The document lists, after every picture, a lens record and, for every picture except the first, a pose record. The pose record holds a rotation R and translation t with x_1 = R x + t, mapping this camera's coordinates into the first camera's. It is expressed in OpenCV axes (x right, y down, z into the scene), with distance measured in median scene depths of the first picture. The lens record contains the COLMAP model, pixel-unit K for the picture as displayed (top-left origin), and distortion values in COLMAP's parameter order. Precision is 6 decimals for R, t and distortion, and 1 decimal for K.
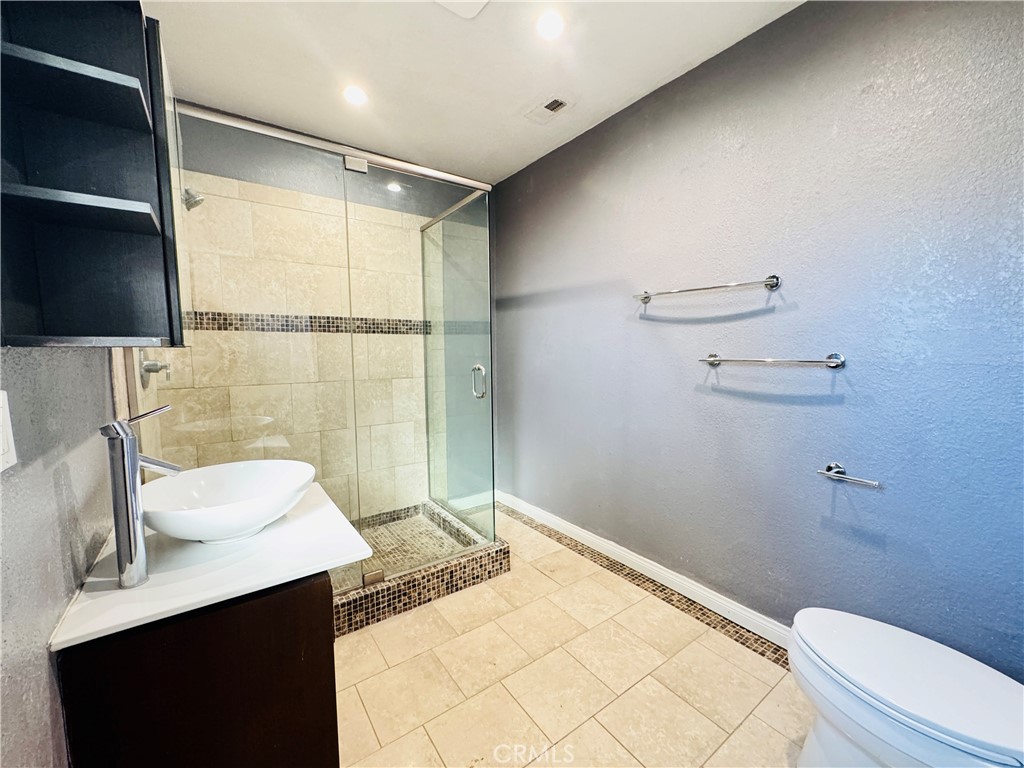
lens RADIAL K [[409.8, 0, 512.9], [0, 409.8, 382.6], [0, 0, 1]] dist [-0.006855, 0.001654]
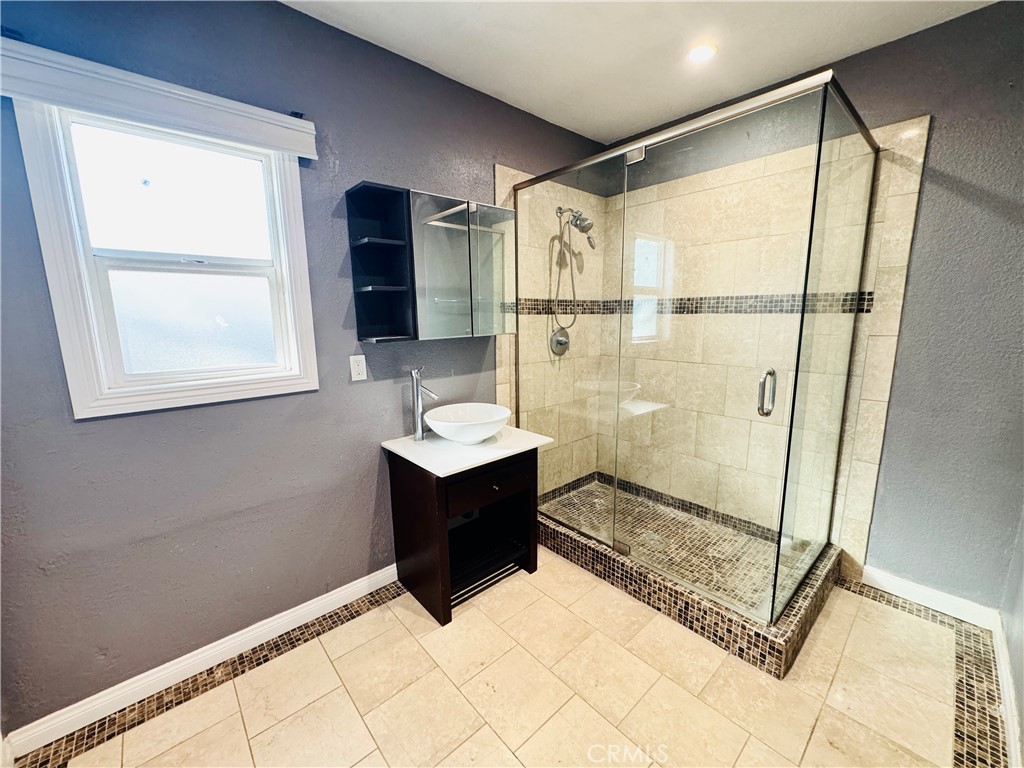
lens RADIAL K [[409.8, 0, 513.5], [0, 409.8, 384.2], [0, 0, 1]] dist [-0.006855, 0.001654]
pose [[0.105137, 0.172884, -0.979315, 0.498687], [-0.071396, 0.983544, 0.165966, -0.090192], [0.991892, 0.052470, 0.115750, 0.453593]]
